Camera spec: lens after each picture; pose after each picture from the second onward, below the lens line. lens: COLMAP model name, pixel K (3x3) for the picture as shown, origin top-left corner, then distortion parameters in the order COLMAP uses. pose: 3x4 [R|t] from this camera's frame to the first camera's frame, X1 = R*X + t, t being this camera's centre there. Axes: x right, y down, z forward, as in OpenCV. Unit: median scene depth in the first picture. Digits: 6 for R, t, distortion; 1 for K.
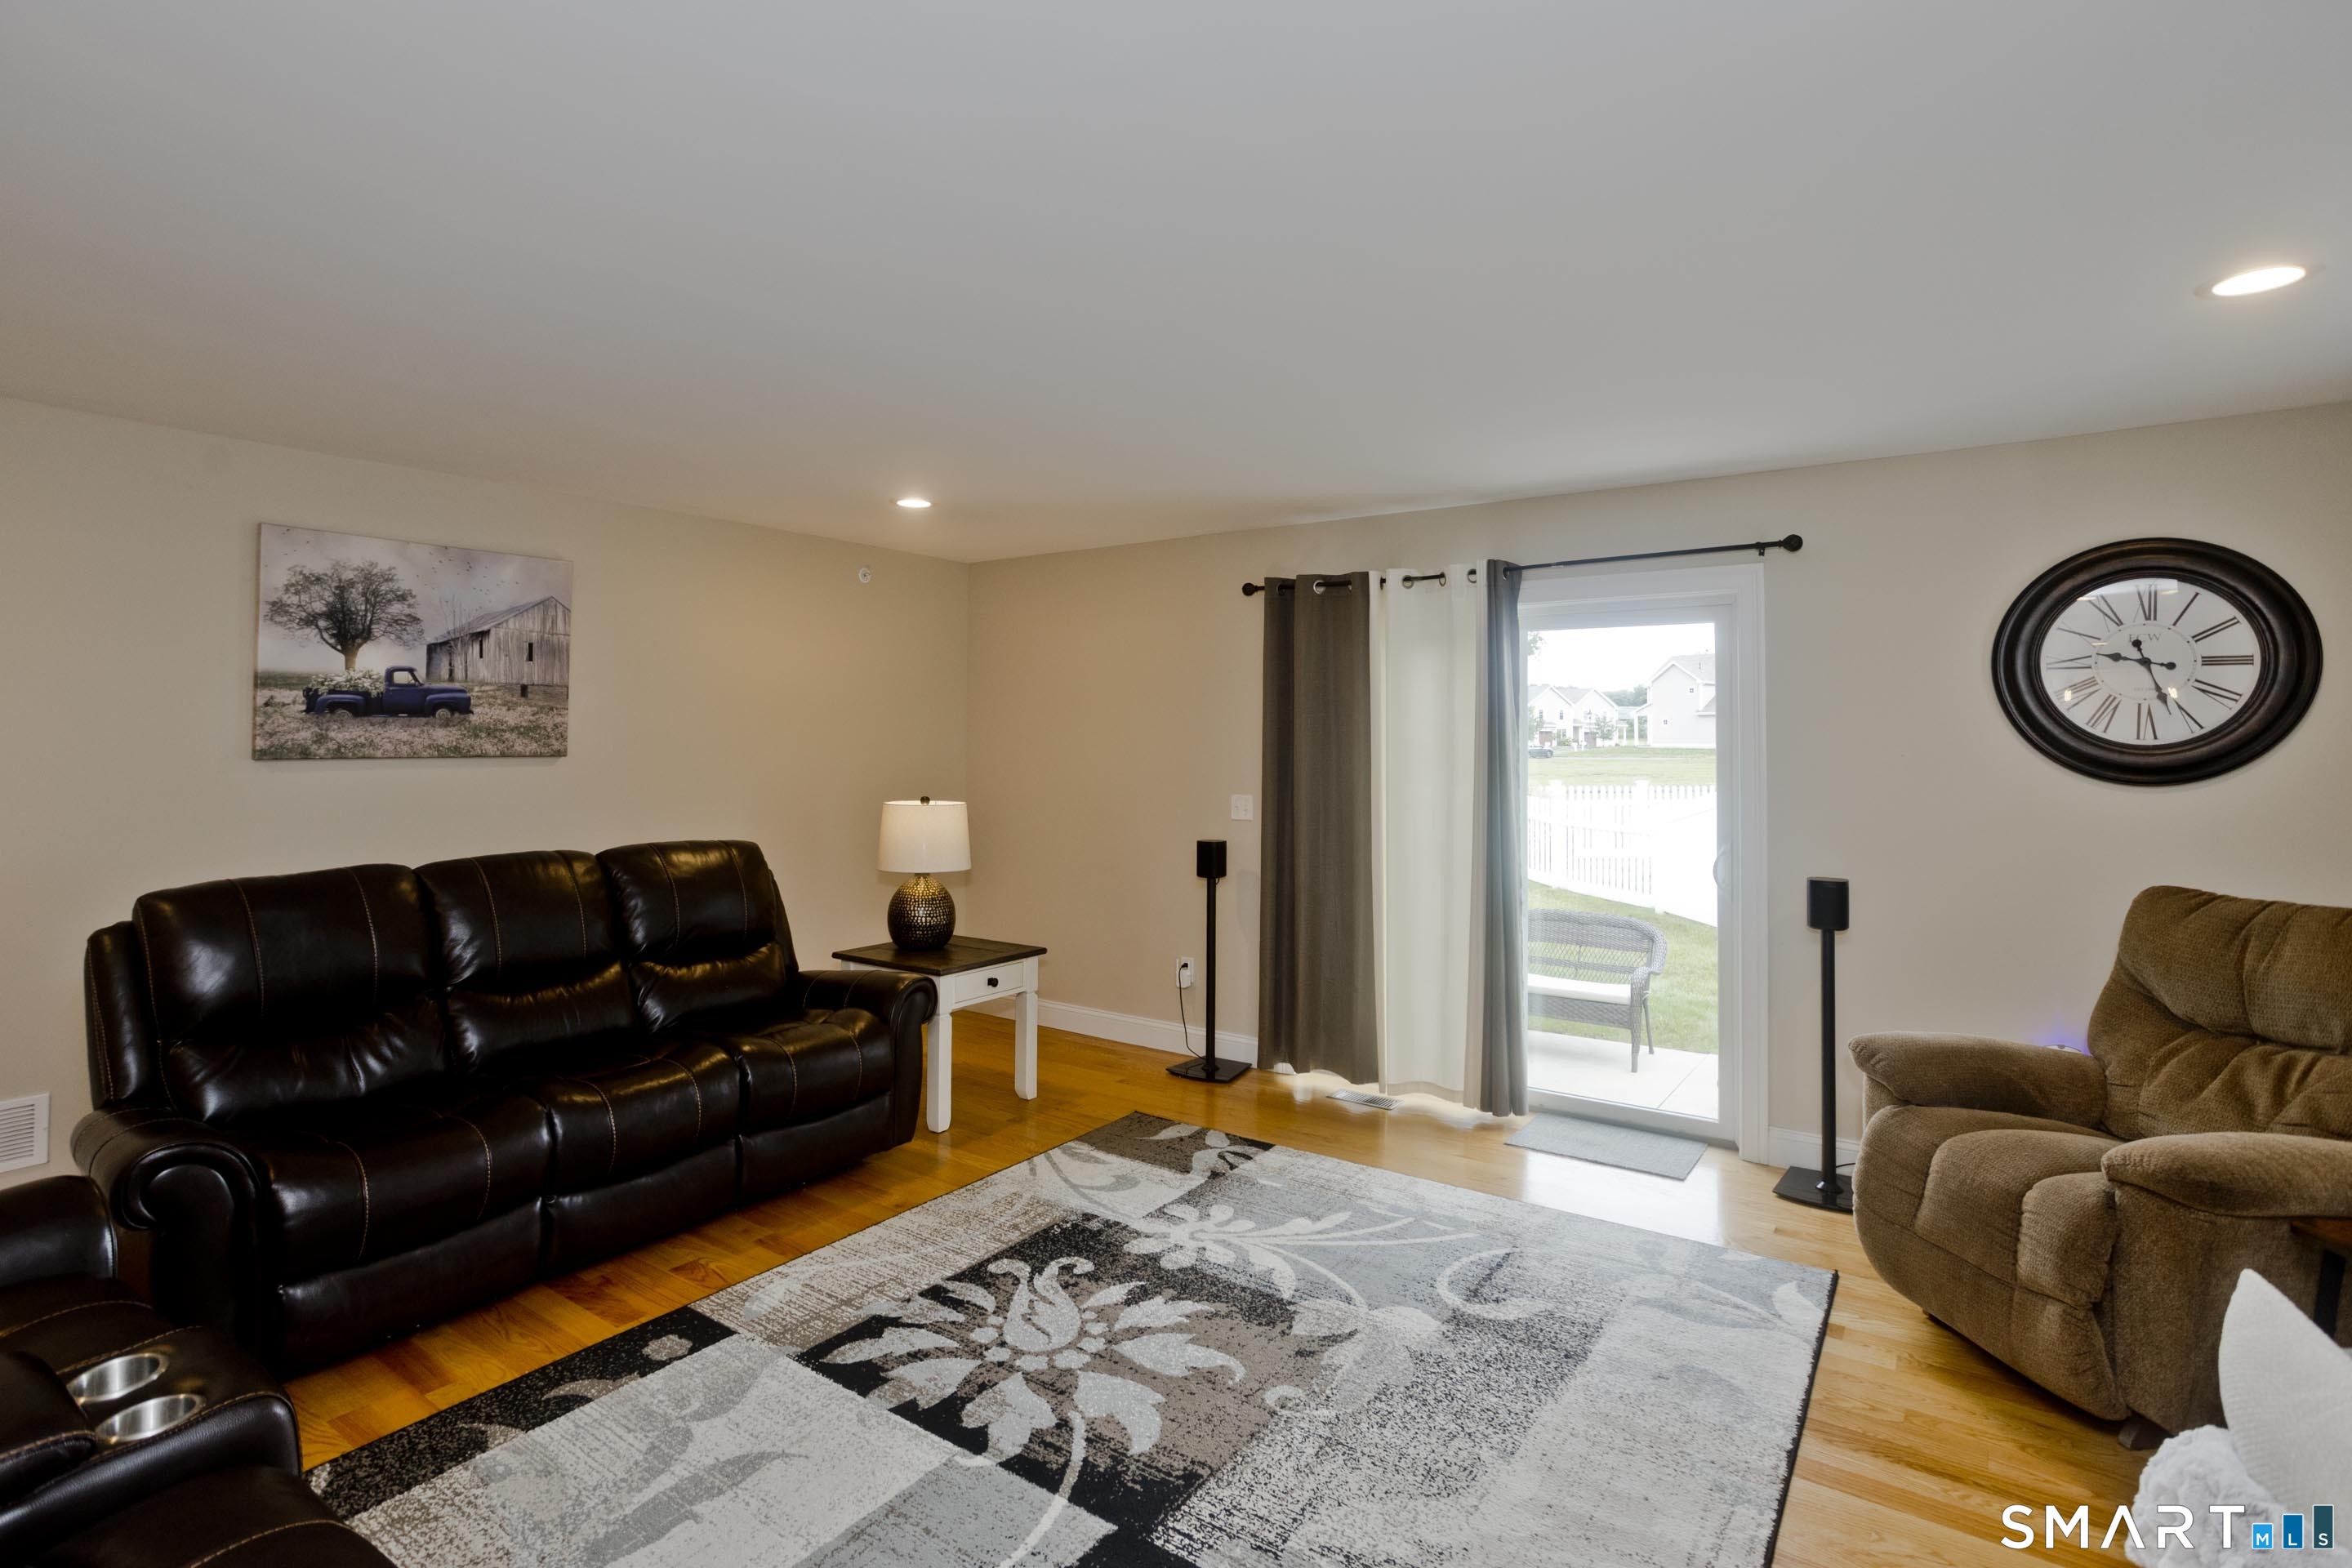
lens RADIAL K [[1138.6, 0, 1170.2], [0, 1138.6, 717.8], [0, 0, 1]] dist [-0.040511, 0.022264]
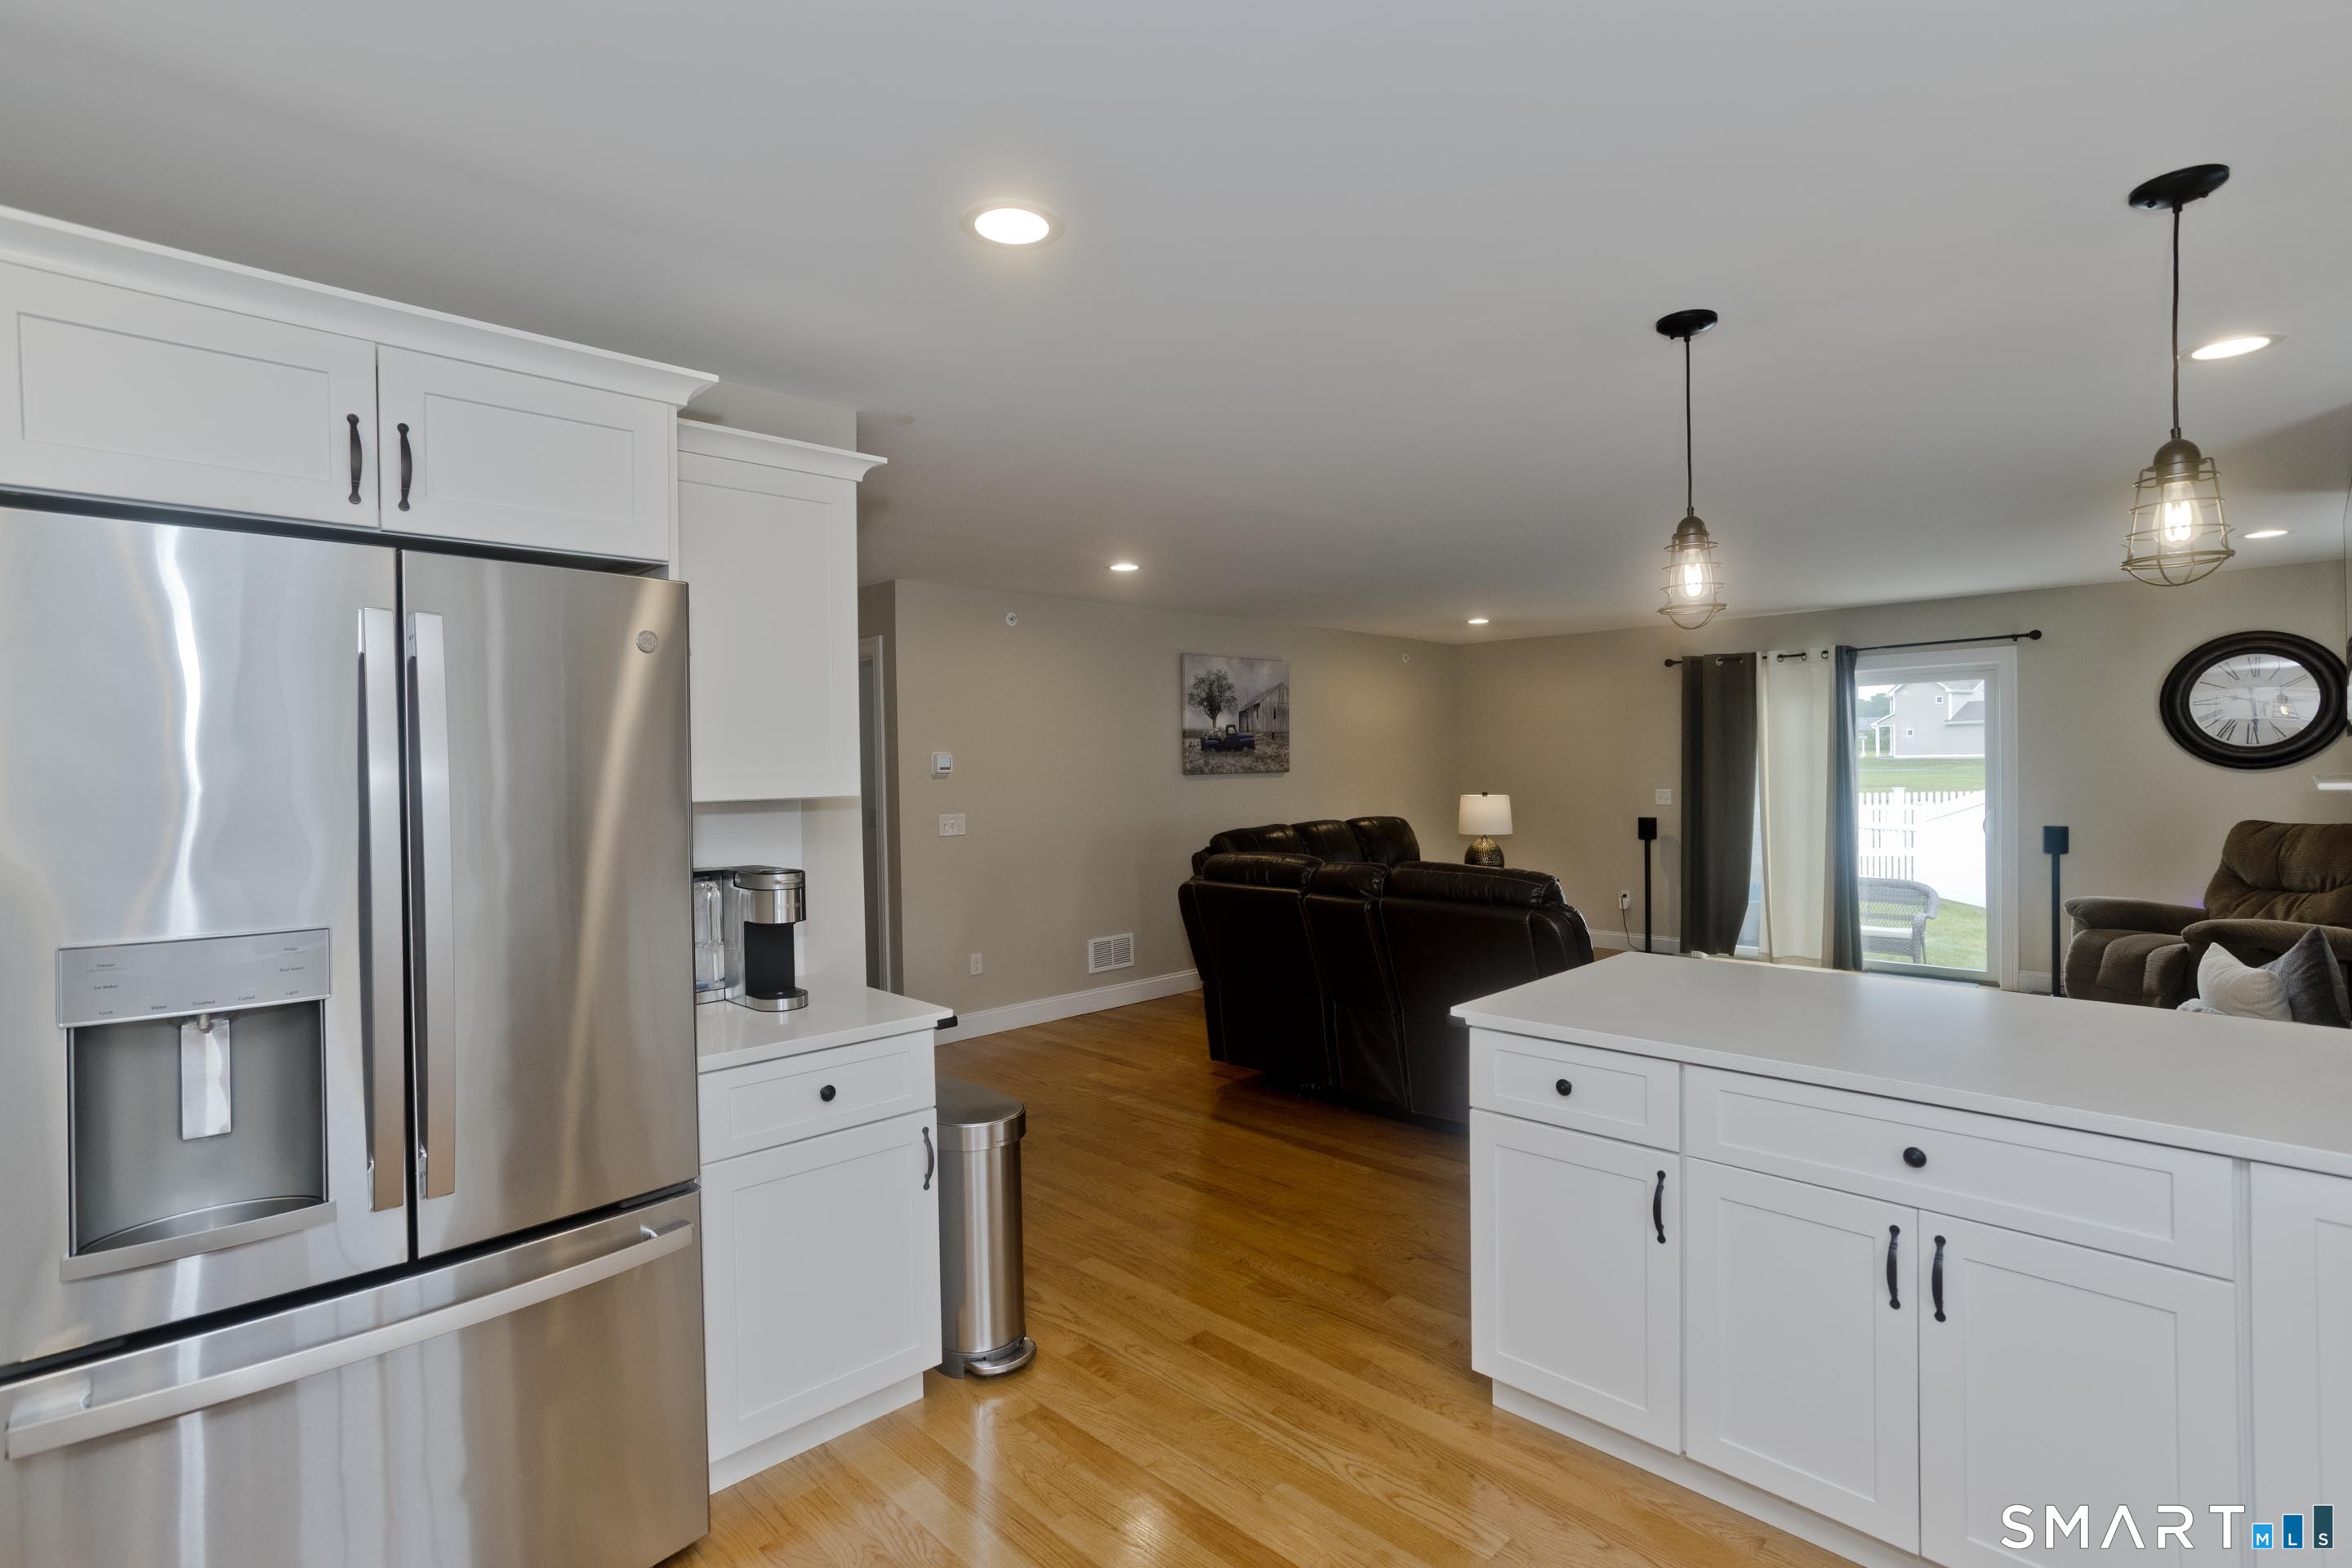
lens RADIAL K [[1138.6, 0, 1178.8], [0, 1138.6, 780.5], [0, 0, 1]] dist [-0.040511, 0.022264]
pose [[0.987209, -0.016913, -0.158529, -0.518340], [0.022459, 0.999194, 0.033259, -0.019189], [0.157839, -0.036394, 0.986794, -0.992673]]
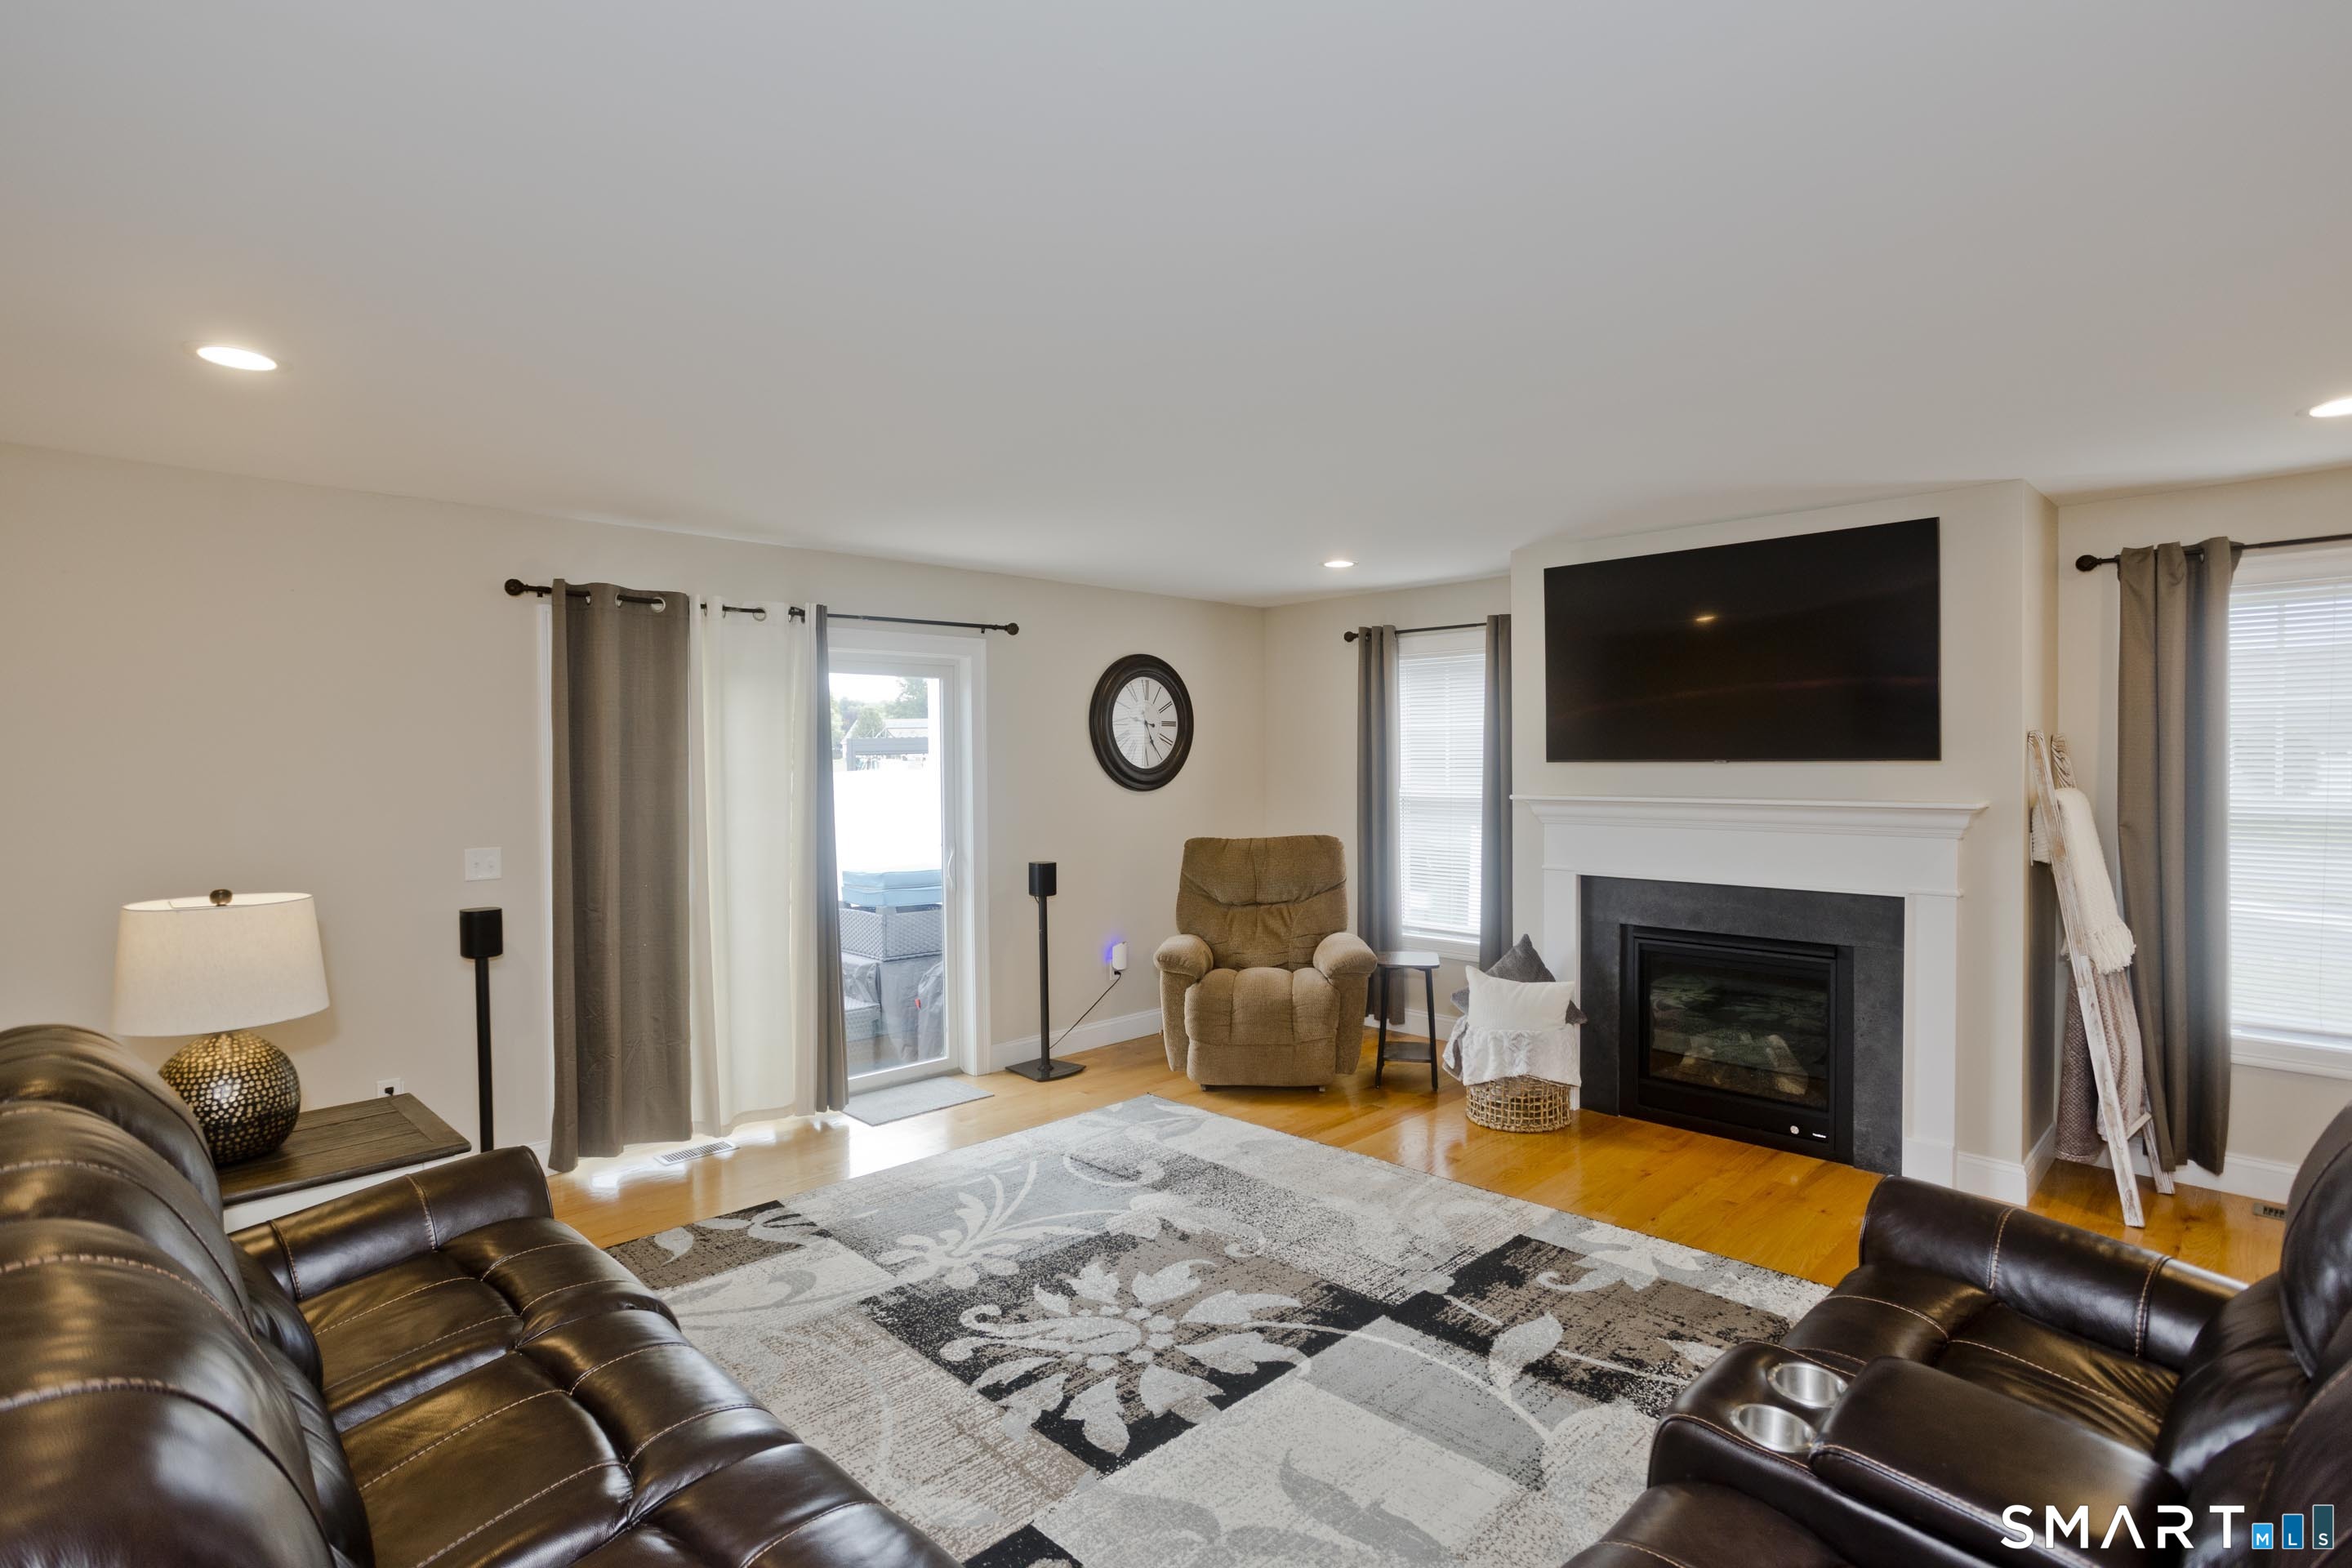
lens RADIAL K [[1138.6, 0, 1137.0], [0, 1138.6, 792.0], [0, 0, 1]] dist [-0.040511, 0.022264]
pose [[0.199996, -0.032247, 0.979266, -0.870966], [-0.009437, 0.999349, 0.034836, -0.001983], [-0.979751, -0.016208, 0.199561, 0.591682]]
